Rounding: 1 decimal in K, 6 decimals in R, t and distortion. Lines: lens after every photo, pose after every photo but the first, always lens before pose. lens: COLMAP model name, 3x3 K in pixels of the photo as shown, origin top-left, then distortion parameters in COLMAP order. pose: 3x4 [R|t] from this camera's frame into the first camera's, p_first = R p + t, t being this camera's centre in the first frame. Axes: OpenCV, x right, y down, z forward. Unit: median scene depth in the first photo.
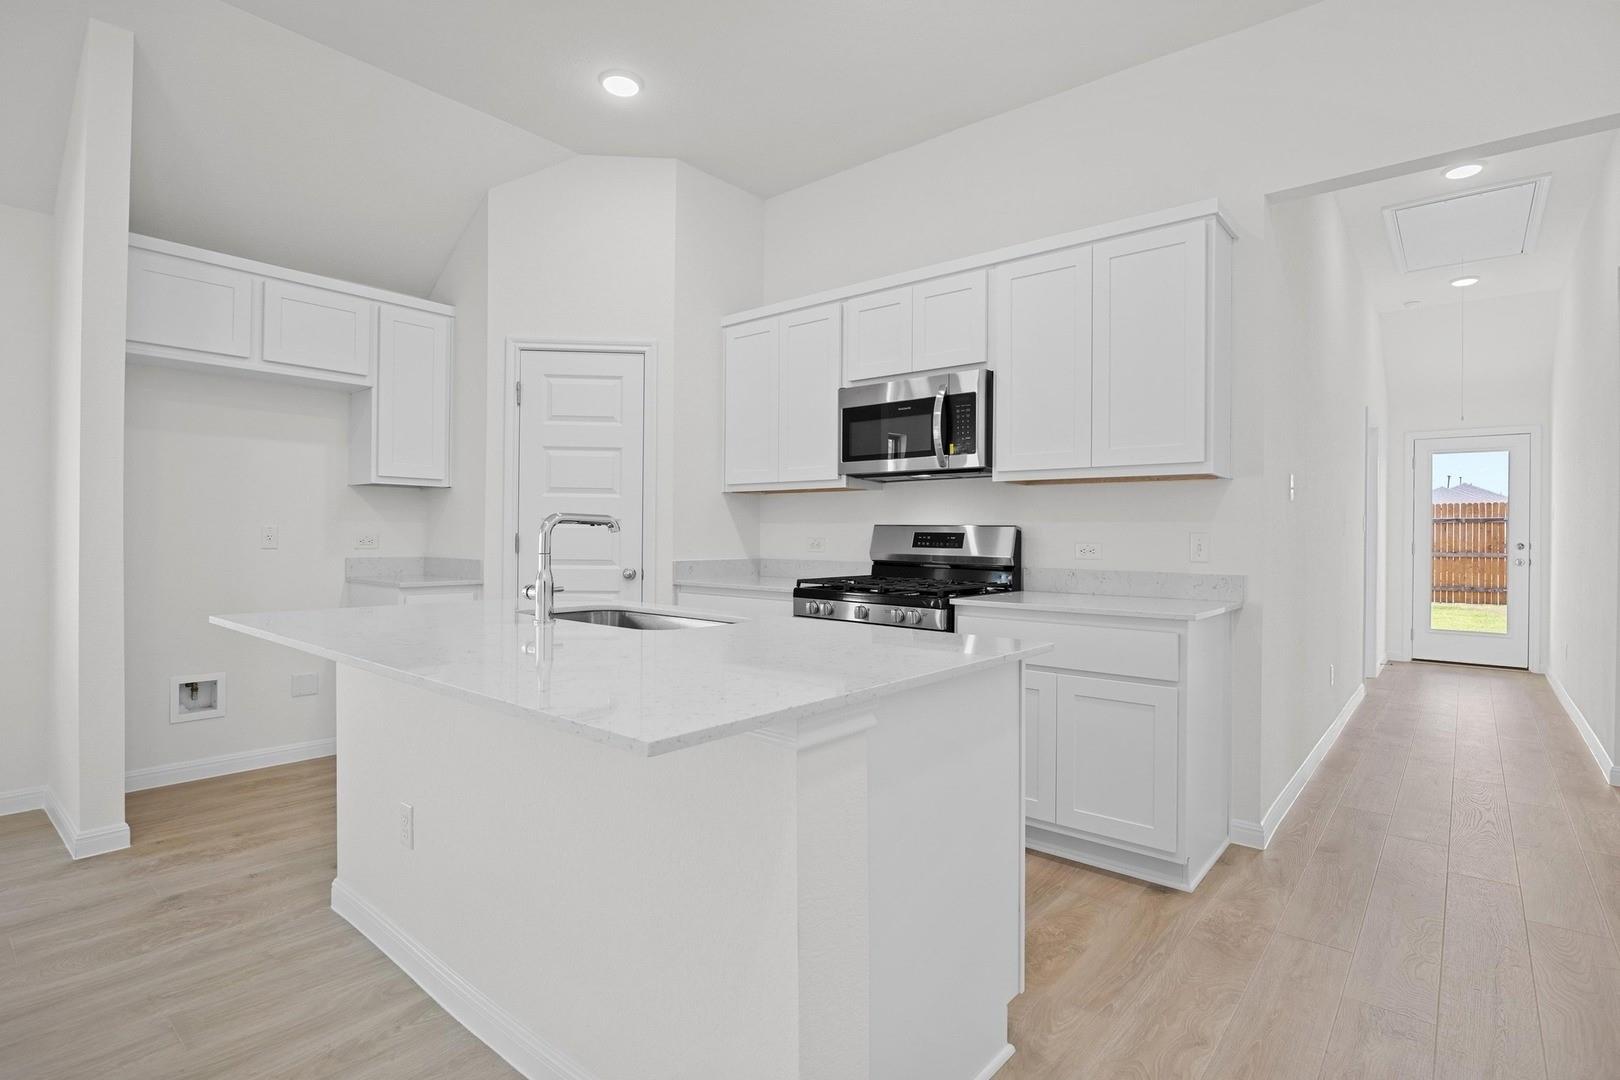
lens RADIAL K [[792.0, 0, 802.6], [0, 792.0, 535.1], [0, 0, 1]] dist [-0.021255, 0.002523]
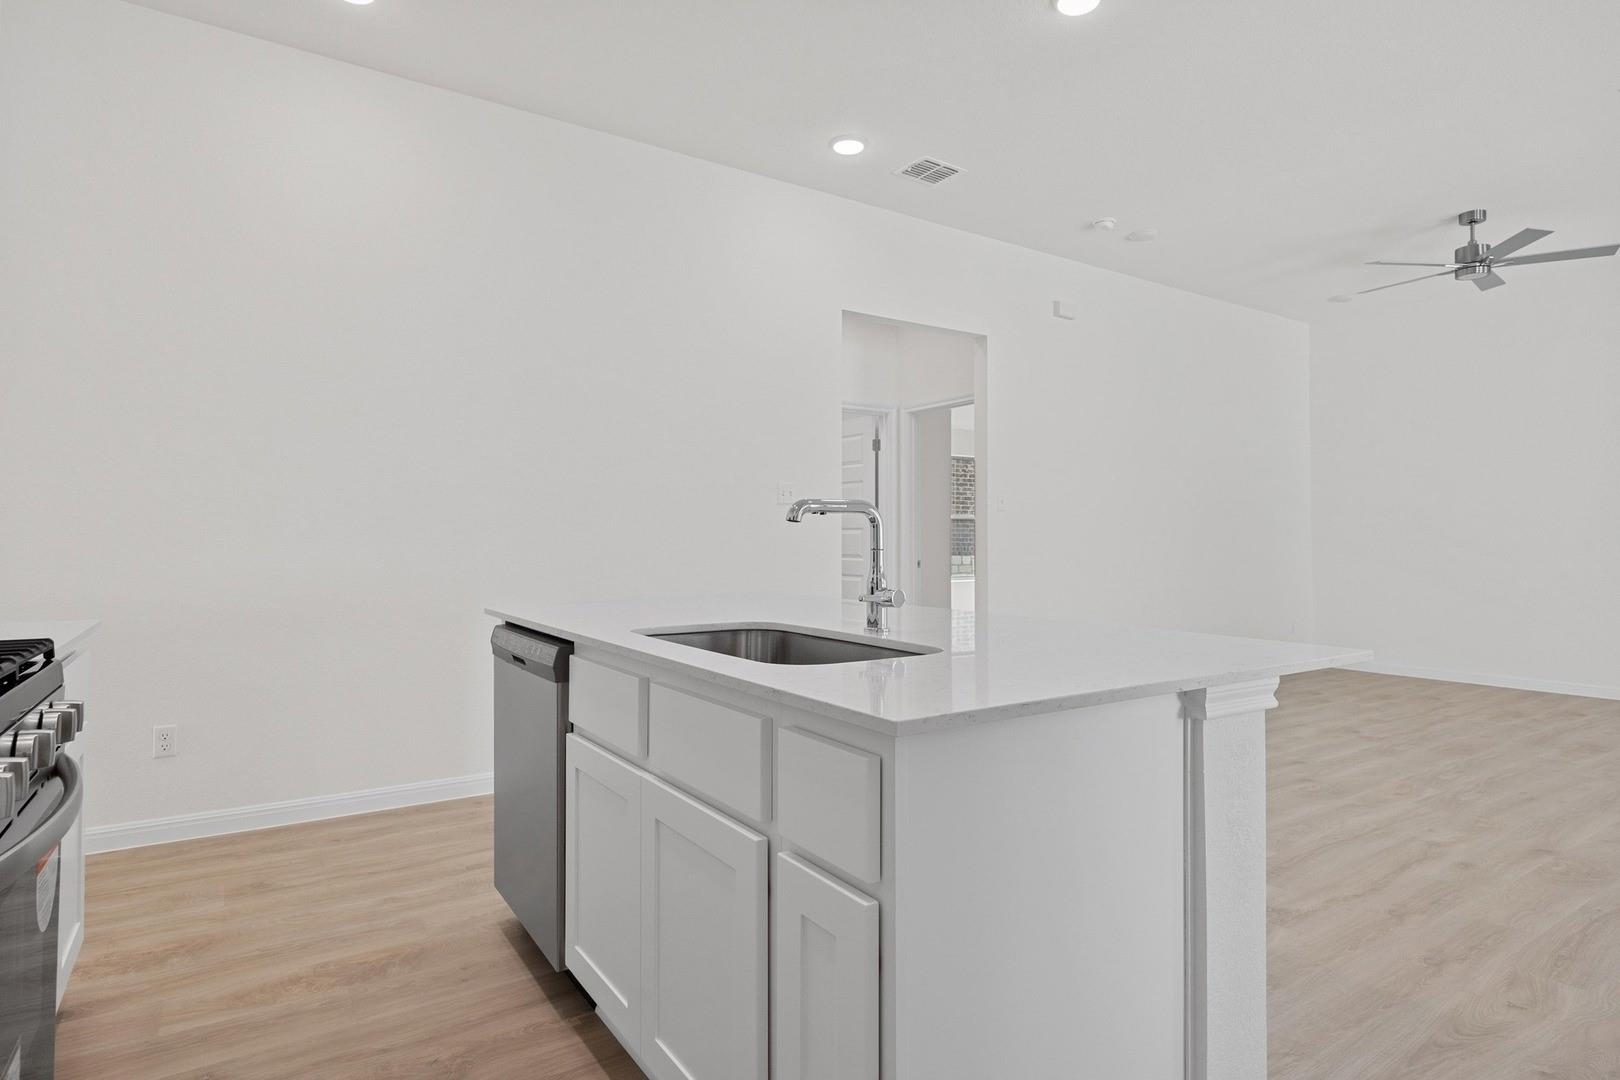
lens RADIAL K [[874.3, 0, 792.7], [0, 874.3, 522.7], [0, 0, 1]] dist [-0.015342, 0.002767]
pose [[-0.955811, -0.004334, 0.293951, -0.286620], [-0.009865, 0.999801, -0.017334, 0.006839], [-0.293817, -0.019467, -0.955663, 1.078805]]
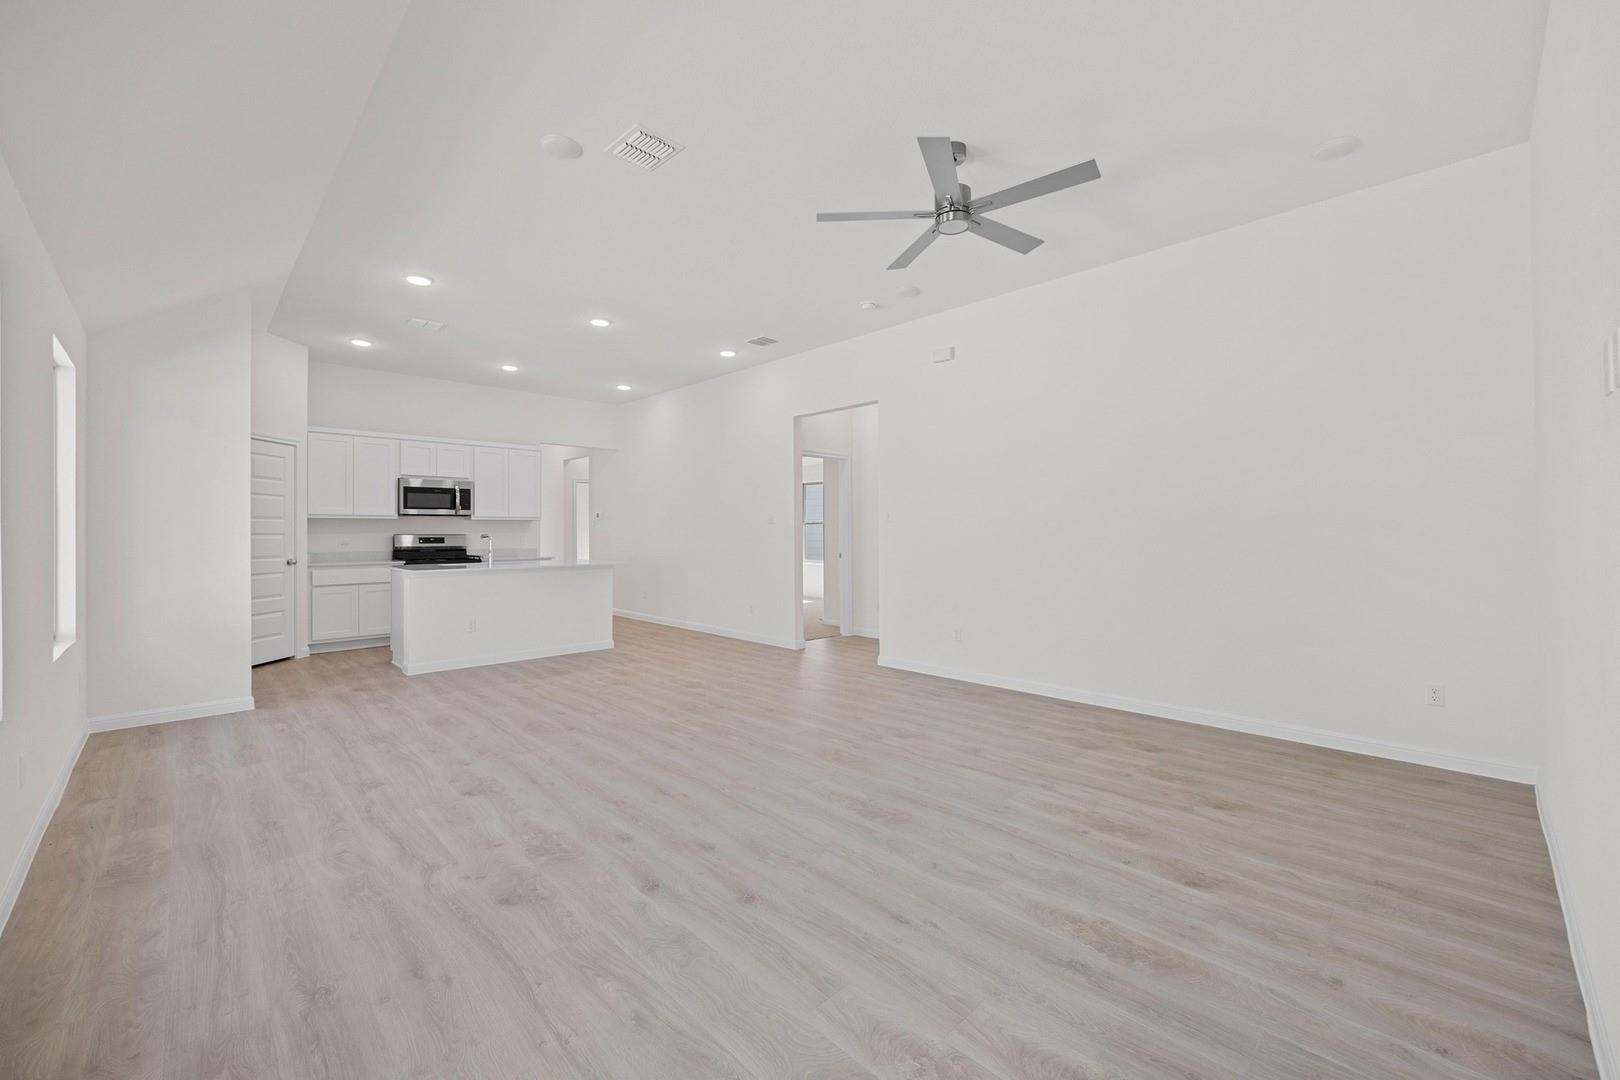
lens RADIAL K [[647.6, 0, 809.0], [0, 647.6, 530.6], [0, 0, 1]] dist [-0.004039, -0.000073]
pose [[0.107645, -0.008702, 0.994151, -1.737175], [0.006533, 0.999946, 0.008045, -0.033069], [-0.994168, 0.005629, 0.107696, -0.424312]]
